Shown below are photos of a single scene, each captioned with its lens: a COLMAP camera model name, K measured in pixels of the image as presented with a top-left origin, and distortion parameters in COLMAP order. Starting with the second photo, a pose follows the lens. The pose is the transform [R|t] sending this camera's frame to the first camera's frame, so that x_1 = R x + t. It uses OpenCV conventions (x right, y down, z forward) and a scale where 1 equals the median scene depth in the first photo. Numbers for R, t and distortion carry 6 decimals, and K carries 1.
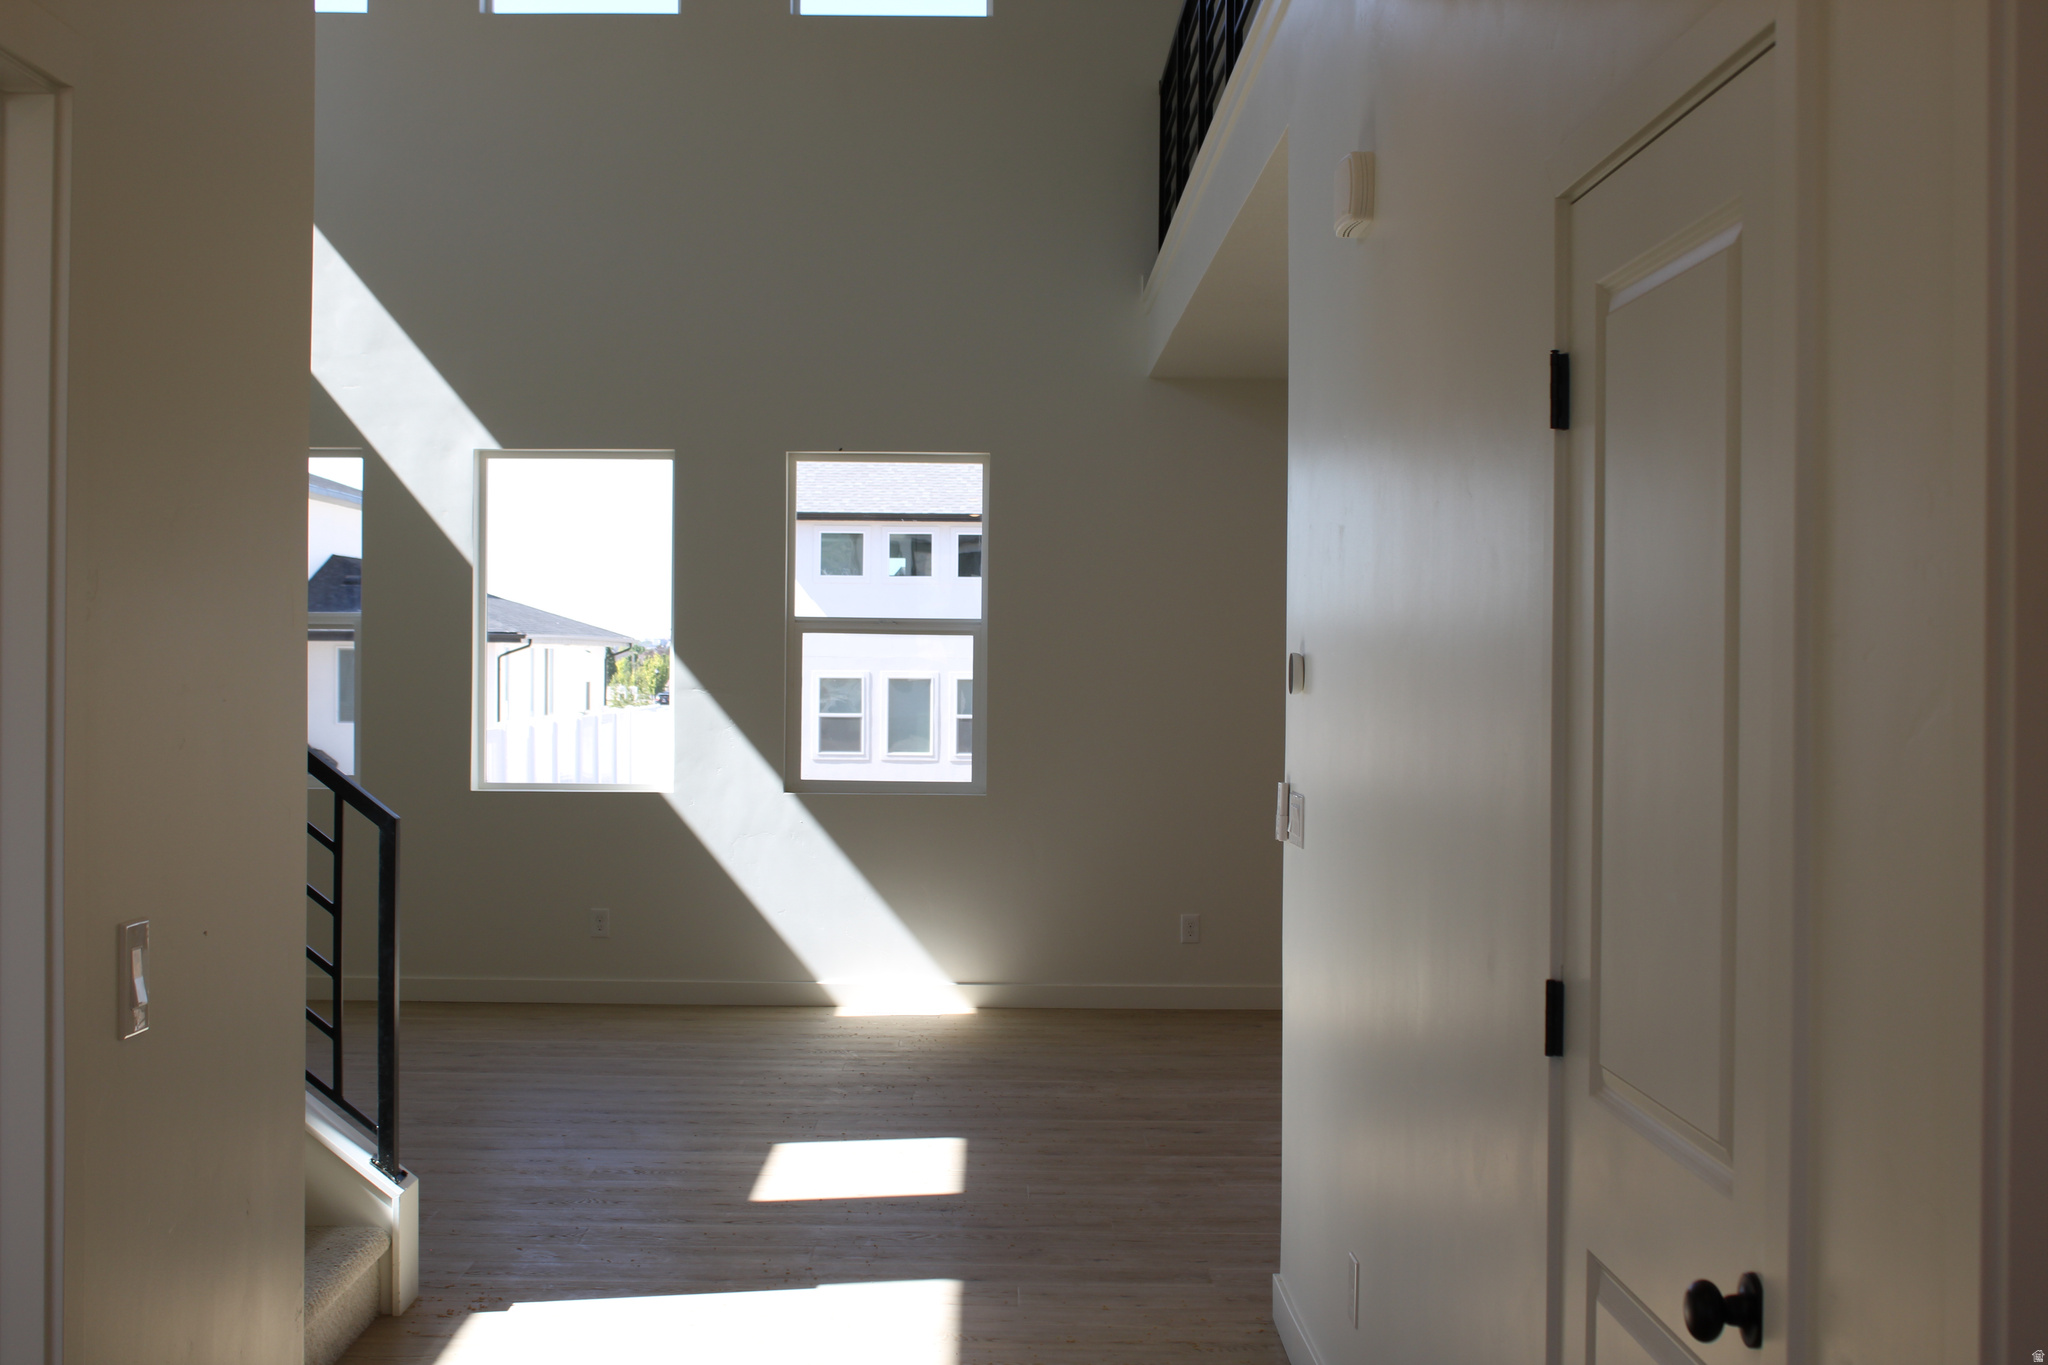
lens RADIAL K [[2518.8, 0, 1024.8], [0, 2518.8, 681.9], [0, 0, 1]] dist [-0.056658, 0.000000]
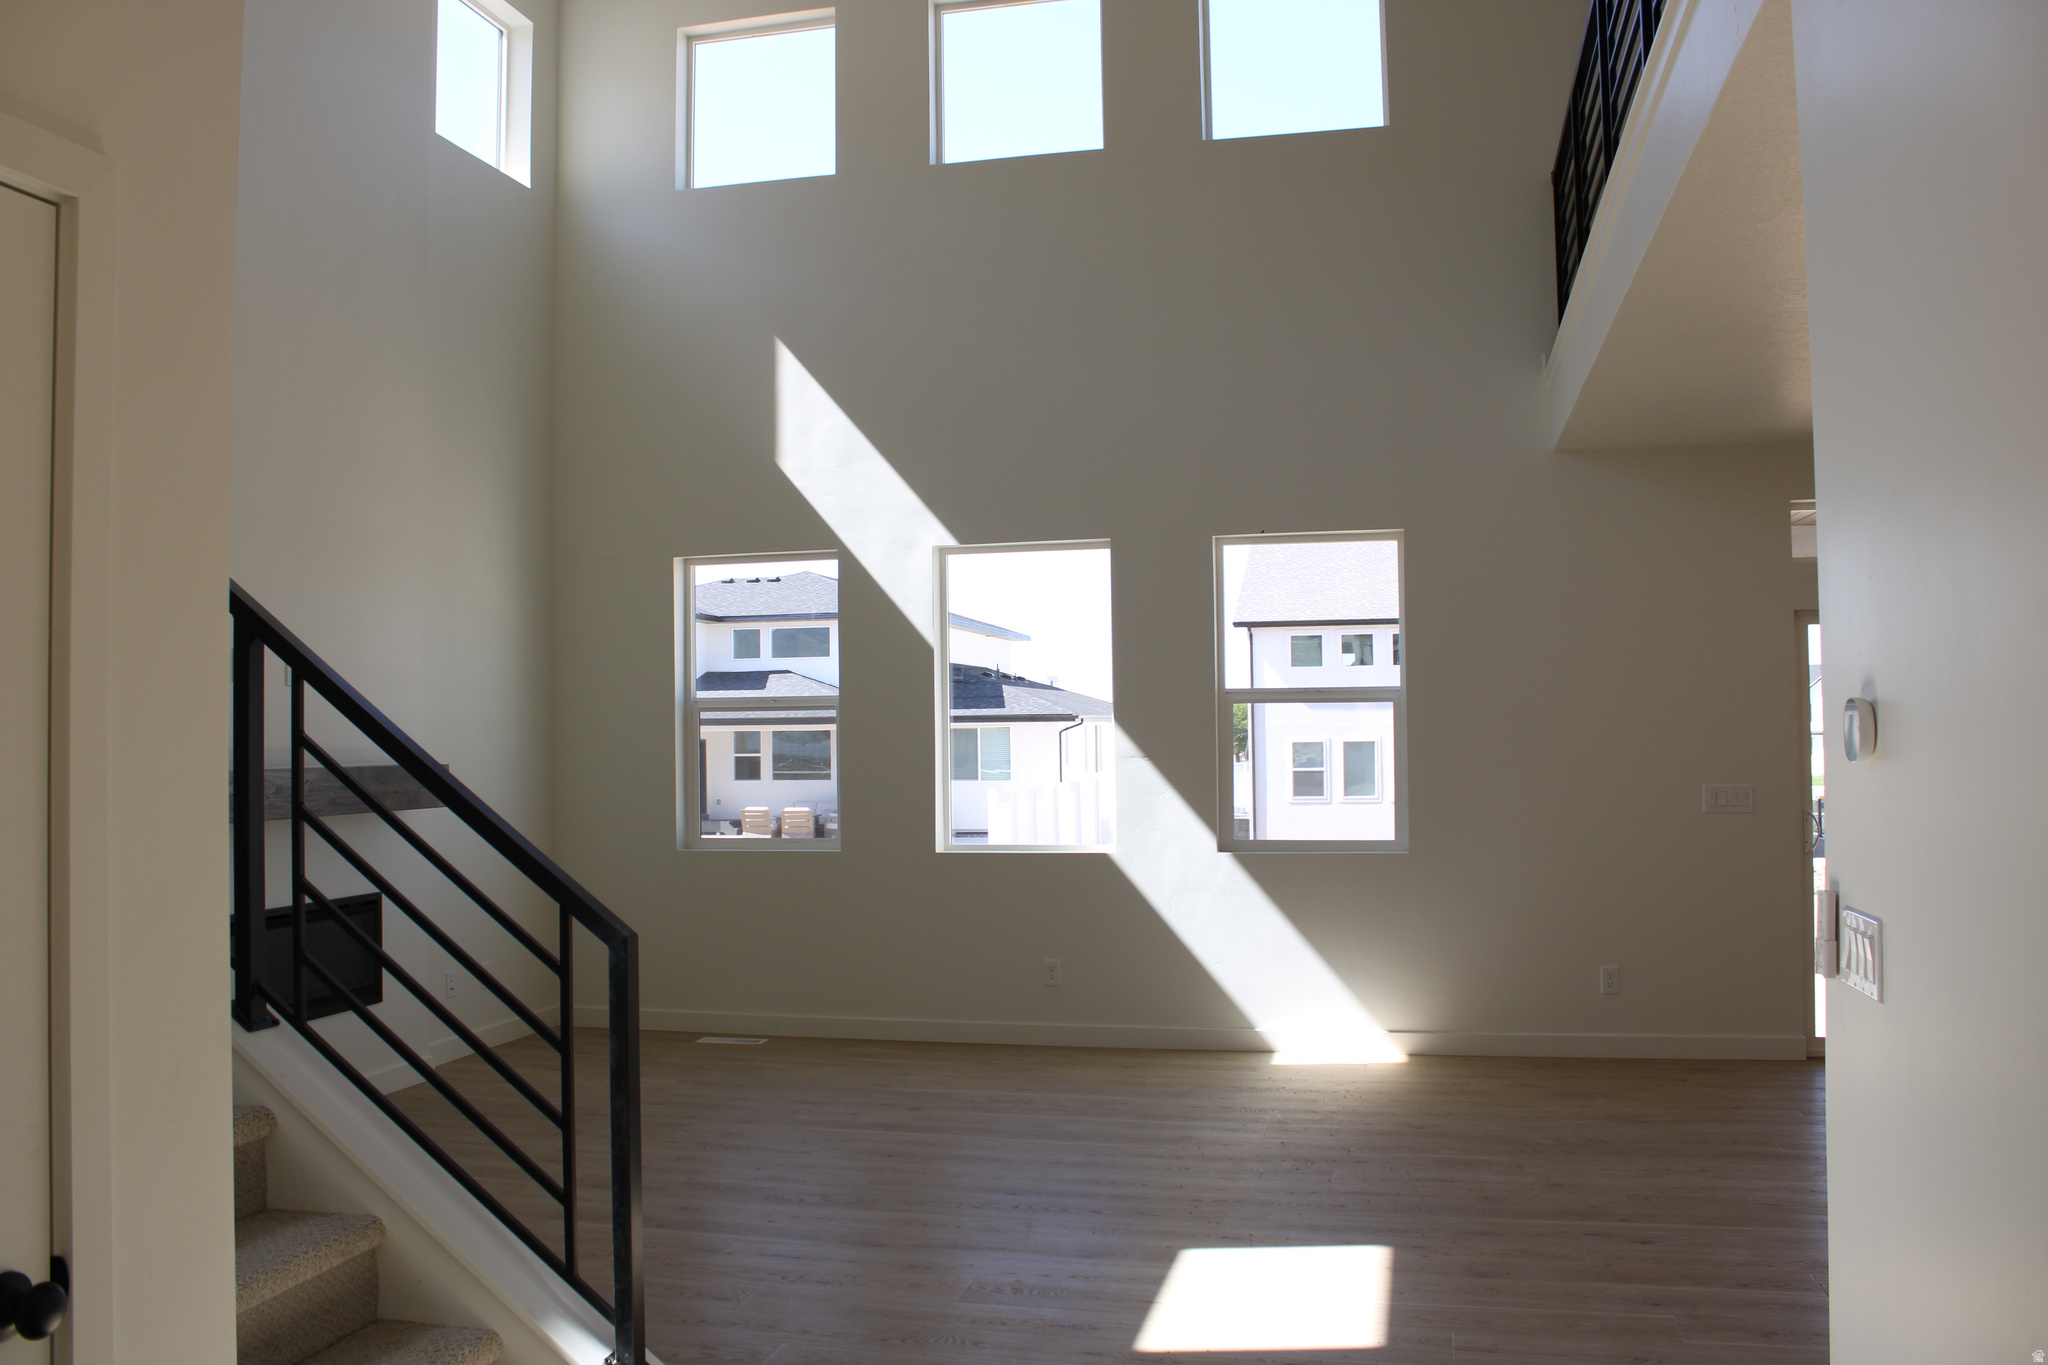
lens RADIAL K [[1724.8, 0, 1023.6], [0, 1724.8, 679.2], [0, 0, 1]] dist [-0.142462, 0.099627]
pose [[0.970649, -0.027750, -0.238895, 0.001443], [0.018492, 0.998992, -0.040912, -0.001090], [0.239790, 0.035294, 0.970183, 0.268497]]
